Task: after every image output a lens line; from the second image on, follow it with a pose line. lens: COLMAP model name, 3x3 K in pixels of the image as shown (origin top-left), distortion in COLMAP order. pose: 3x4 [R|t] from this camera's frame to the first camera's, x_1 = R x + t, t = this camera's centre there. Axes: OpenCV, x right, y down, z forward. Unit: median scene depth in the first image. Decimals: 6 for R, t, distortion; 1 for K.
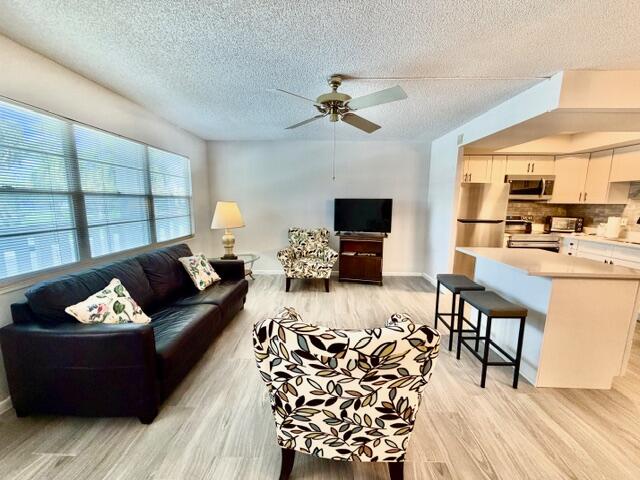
lens RADIAL K [[255.6, 0, 318.9], [0, 255.6, 240.0], [0, 0, 1]] dist [0.001458, 0.000740]
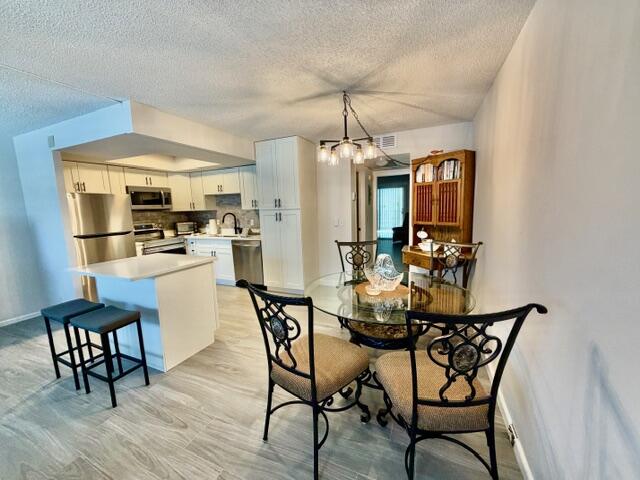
lens RADIAL K [[255.6, 0, 319.0], [0, 255.6, 239.2], [0, 0, 1]] dist [0.001458, 0.000740]
pose [[0.386484, -0.142743, 0.911183, 0.073956], [0.175580, 0.981270, 0.079249, 0.007884], [-0.905429, 0.129357, 0.404308, -0.086032]]
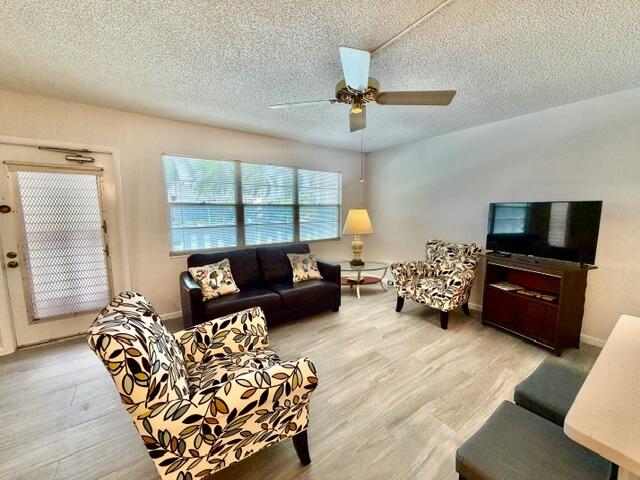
lens RADIAL K [[255.6, 0, 319.4], [0, 255.6, 239.3], [0, 0, 1]] dist [0.001458, 0.000740]
pose [[0.593719, 0.085192, -0.800150, 0.399023], [-0.112045, 0.993445, 0.022633, -0.032187], [0.796833, 0.076215, 0.599373, 0.253512]]
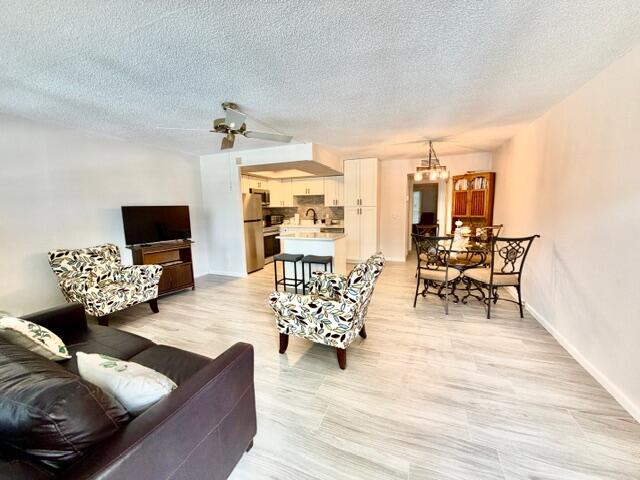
lens RADIAL K [[255.6, 0, 319.5], [0, 255.6, 240.1], [0, 0, 1]] dist [0.001458, 0.000740]
pose [[0.355821, -0.134752, 0.924788, -0.551818], [0.161343, 0.983549, 0.081236, -0.021804], [-0.920521, 0.120302, 0.371709, 0.141255]]
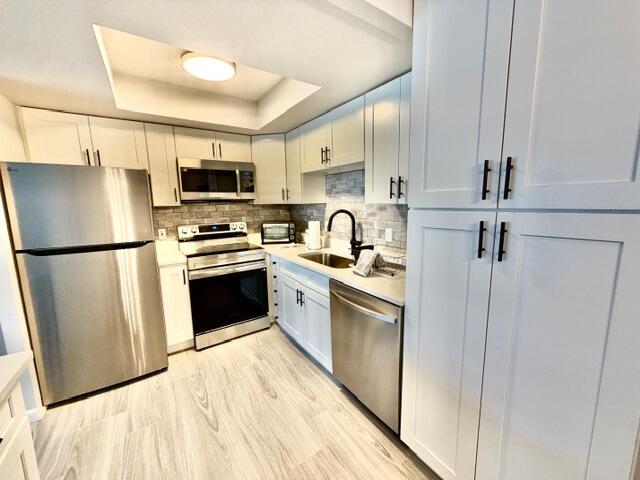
lens RADIAL K [[255.6, 0, 317.9], [0, 255.6, 239.2], [0, 0, 1]] dist [0.001458, 0.000740]
pose [[0.821471, -0.107173, 0.560088, 0.696314], [0.111143, 0.993435, 0.027082, -0.052901], [-0.559314, 0.040003, 0.827990, 0.360377]]
